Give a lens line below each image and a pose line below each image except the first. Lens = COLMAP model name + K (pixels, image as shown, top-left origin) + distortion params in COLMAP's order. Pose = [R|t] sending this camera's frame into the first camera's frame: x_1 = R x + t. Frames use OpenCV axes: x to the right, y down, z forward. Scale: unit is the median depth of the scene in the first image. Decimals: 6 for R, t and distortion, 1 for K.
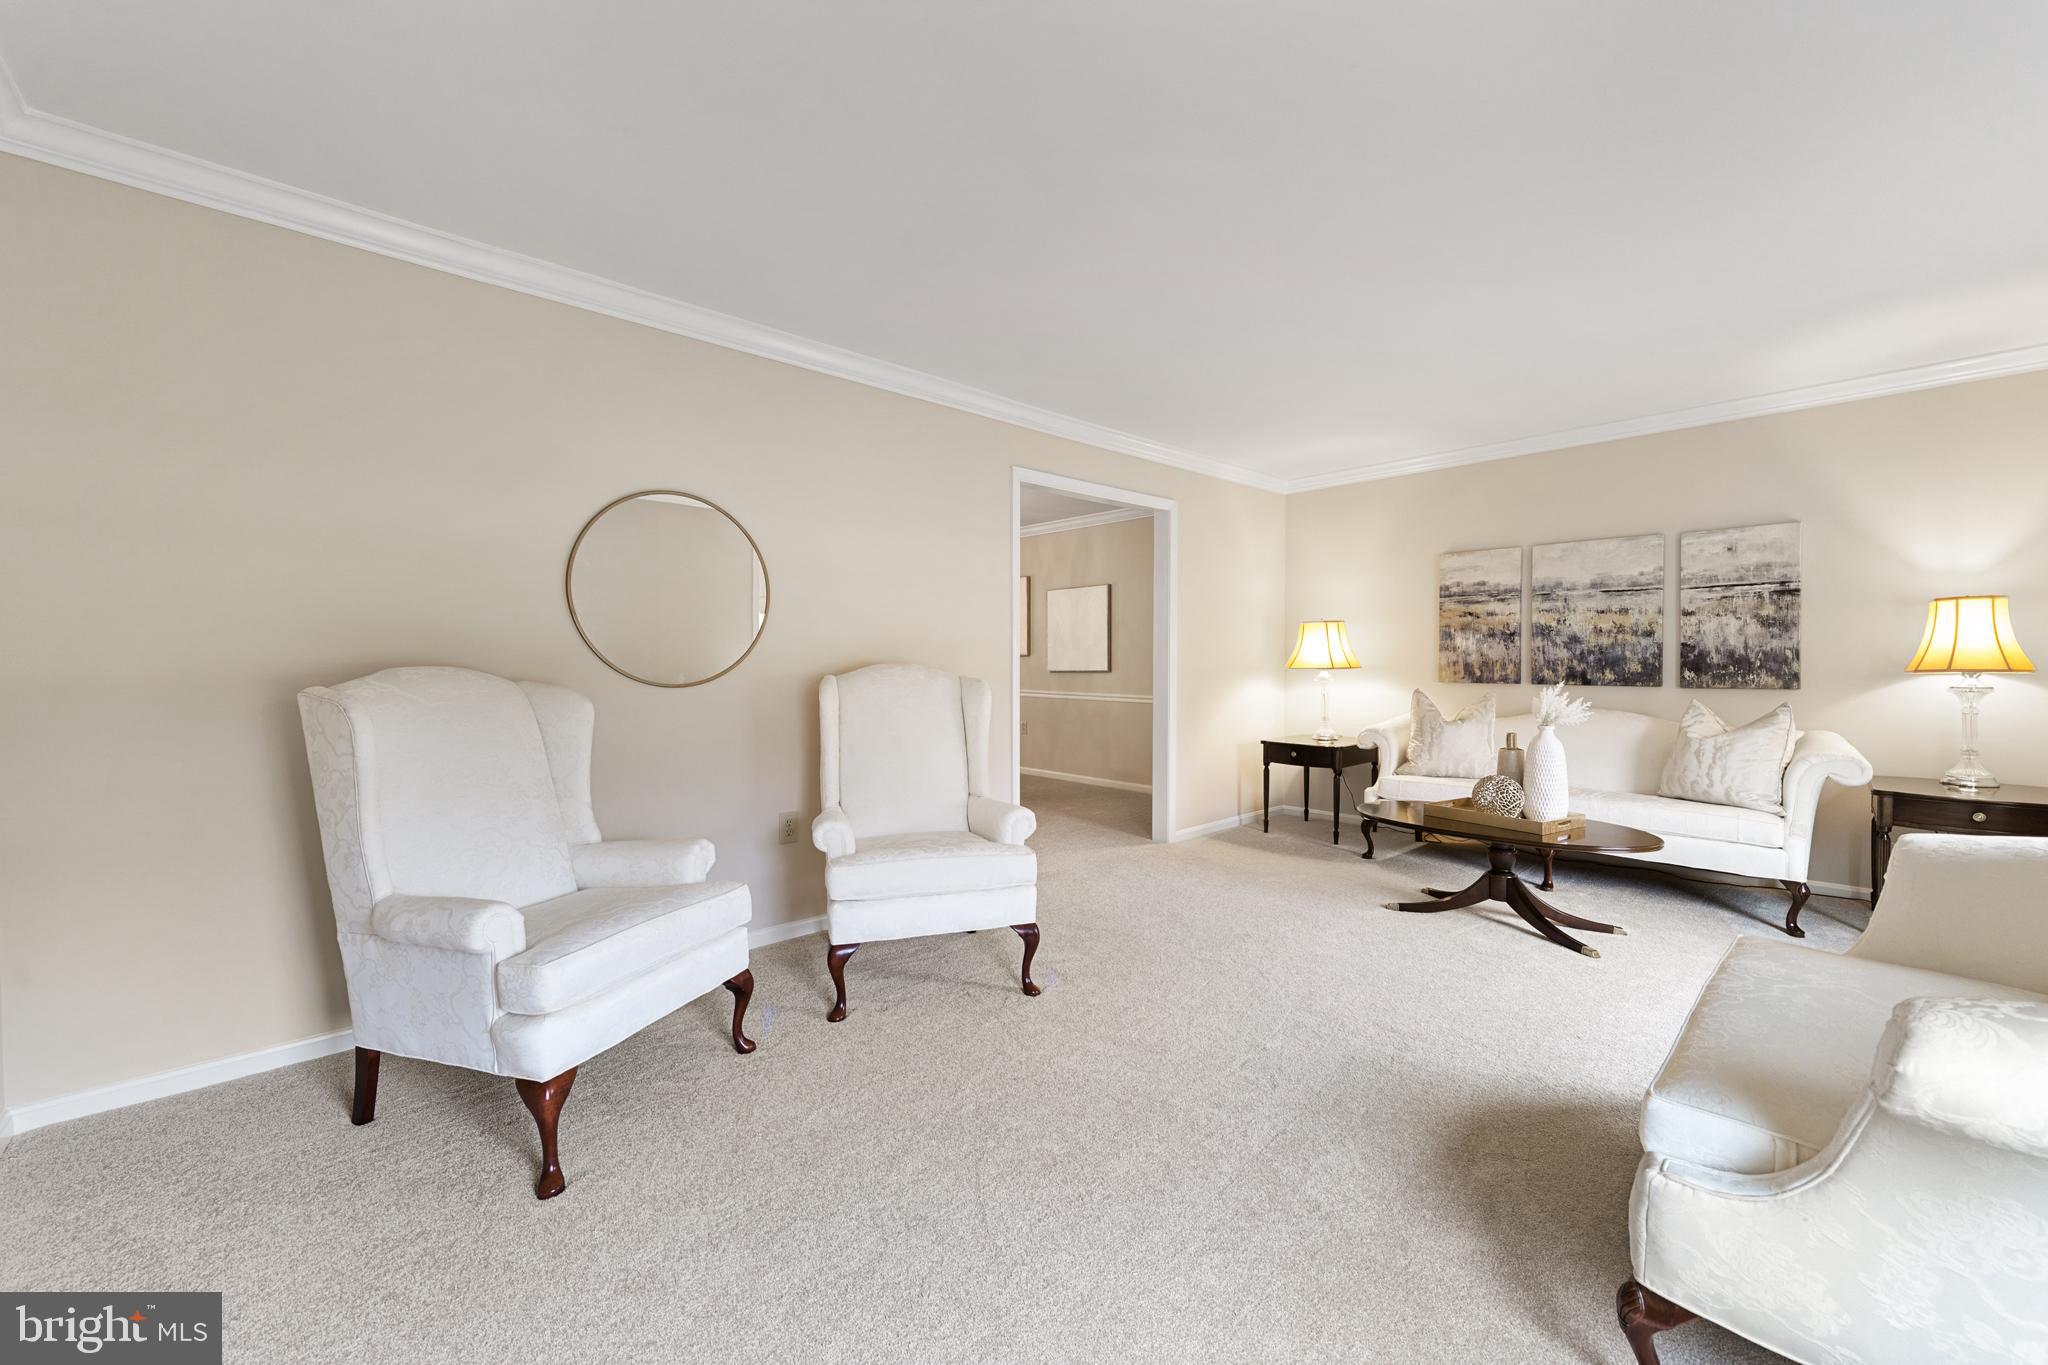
lens RADIAL K [[806.7, 0, 1029.8], [0, 806.7, 677.2], [0, 0, 1]] dist [-0.001412, -0.000194]
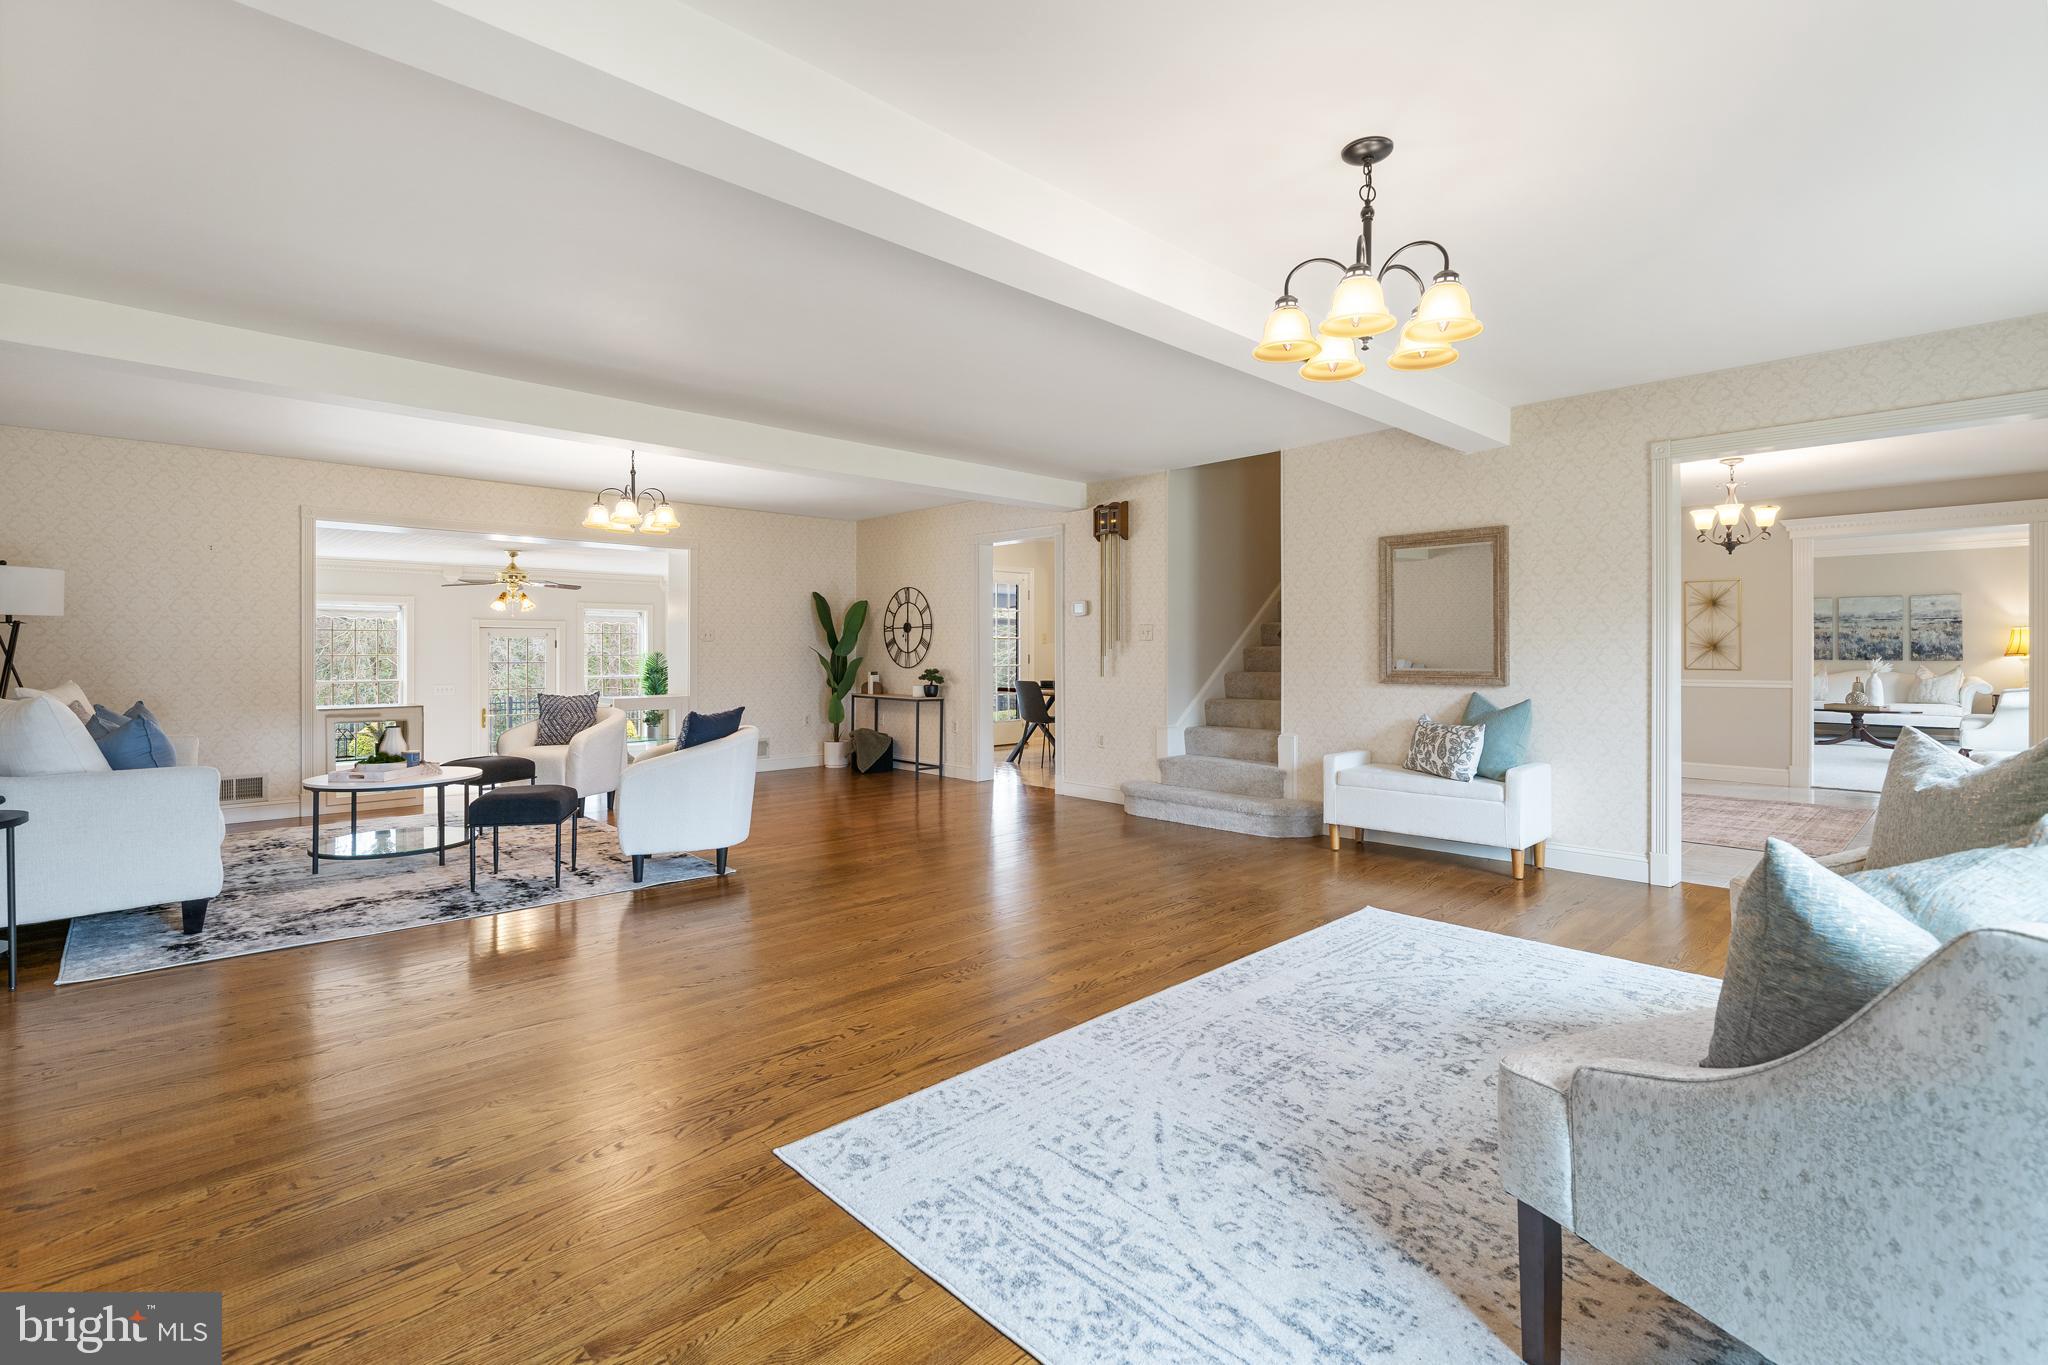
lens RADIAL K [[917.2, 0, 1033.0], [0, 917.2, 656.1], [0, 0, 1]] dist [-0.003314, -0.000195]
pose [[0.999958, -0.002196, 0.008950, -1.782669], [0.002310, 0.999916, -0.012783, 0.027848], [-0.008921, 0.012803, 0.999878, -1.651814]]
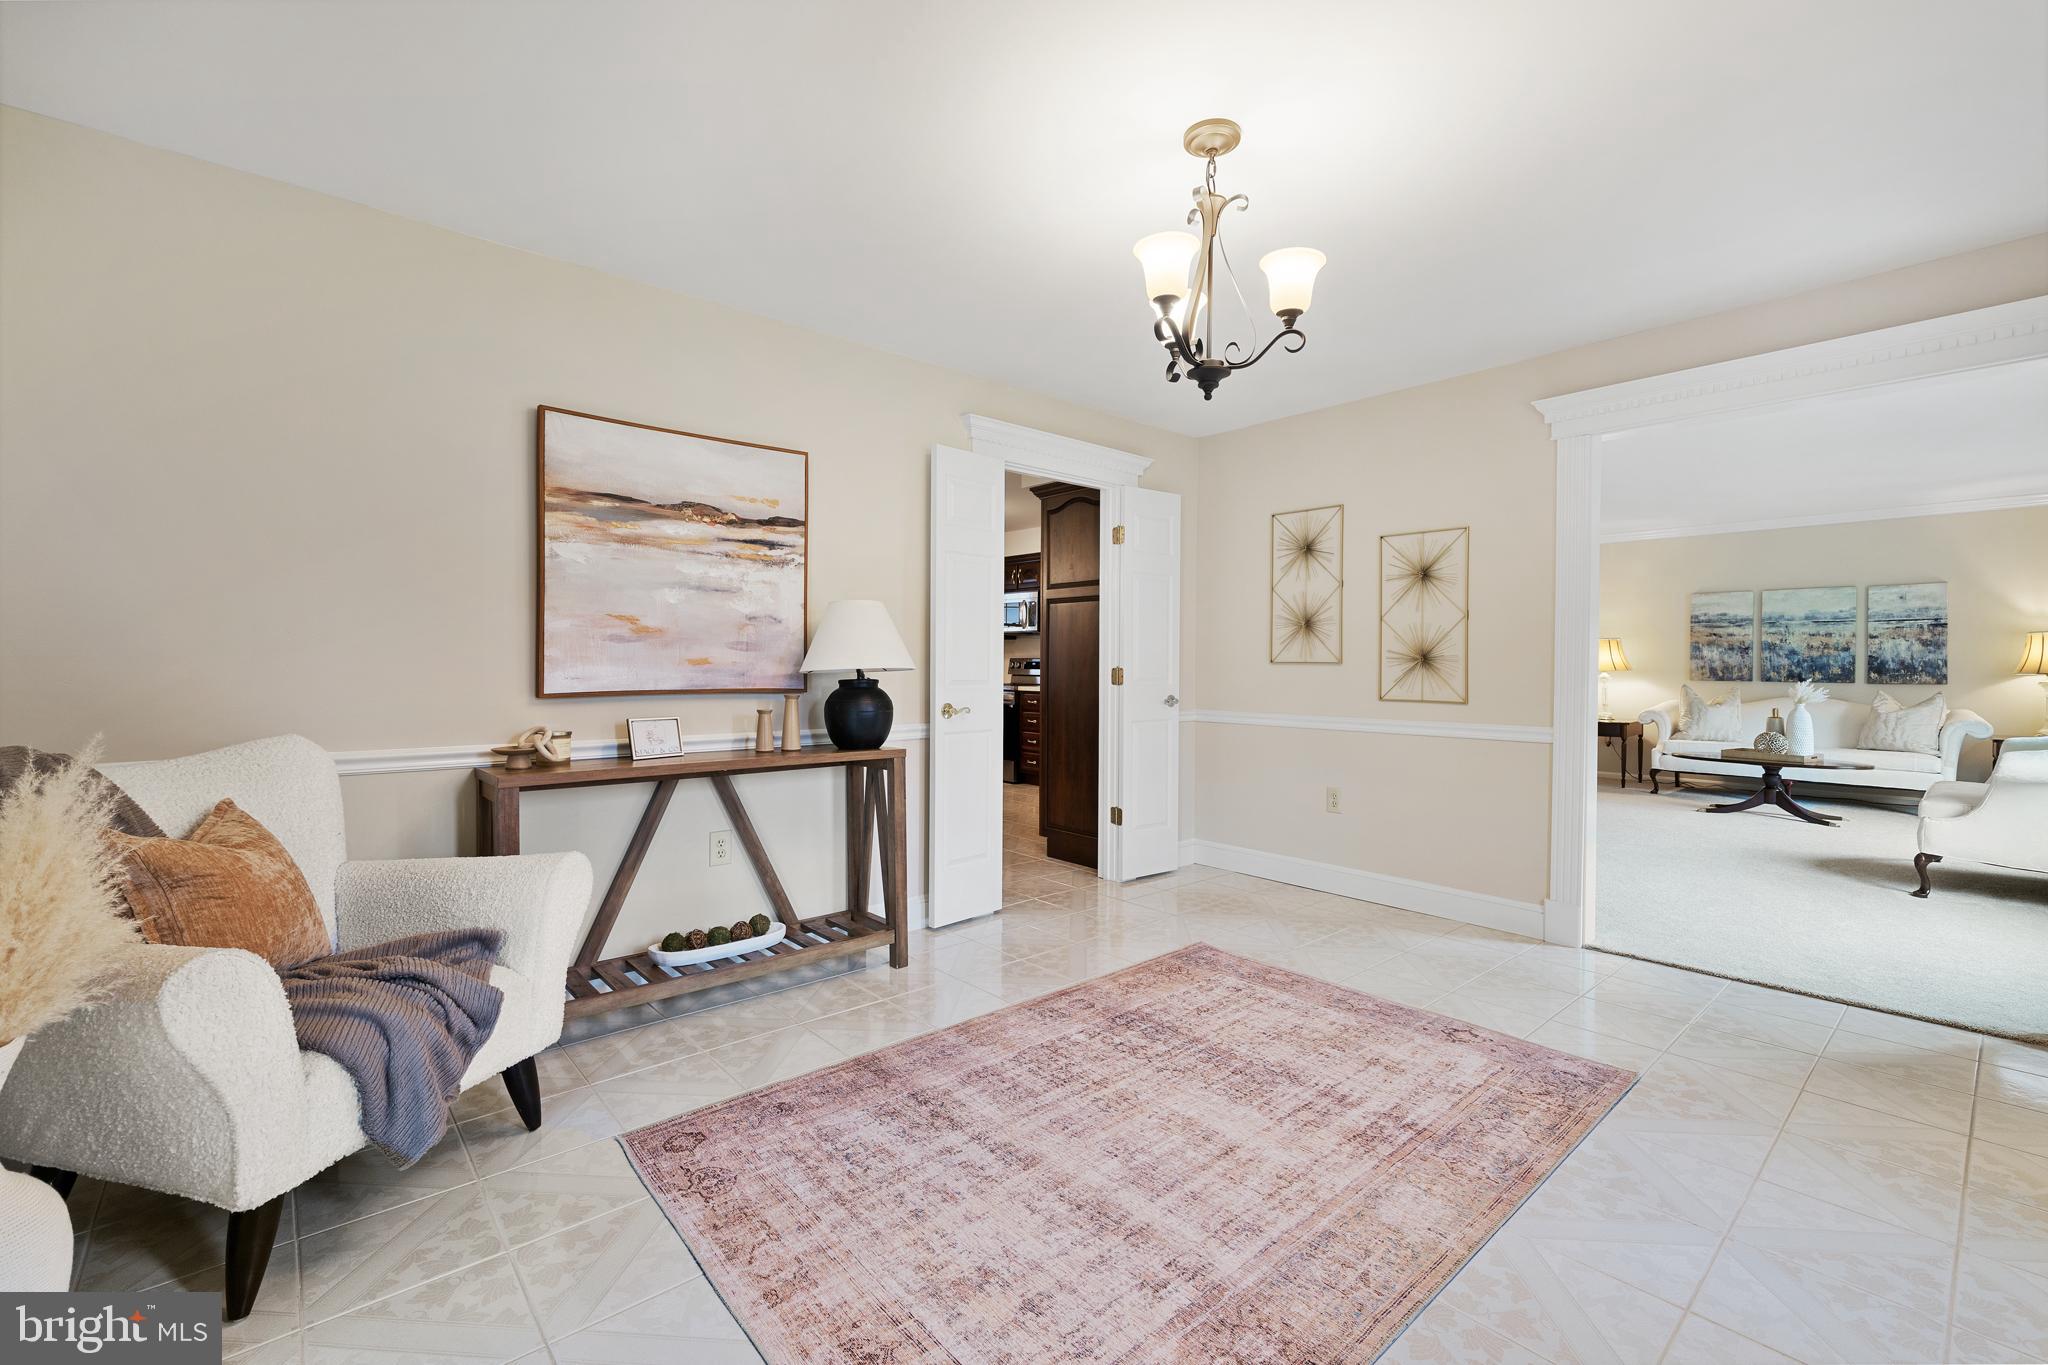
lens RADIAL K [[868.3, 0, 1030.0], [0, 868.3, 677.8], [0, 0, 1]] dist [-0.000085, 0.000418]
pose [[0.999592, 0.005249, -0.028067, -0.779237], [-0.005301, 0.999984, -0.001778, 0.013181], [0.028057, 0.001926, 0.999604, -0.742595]]
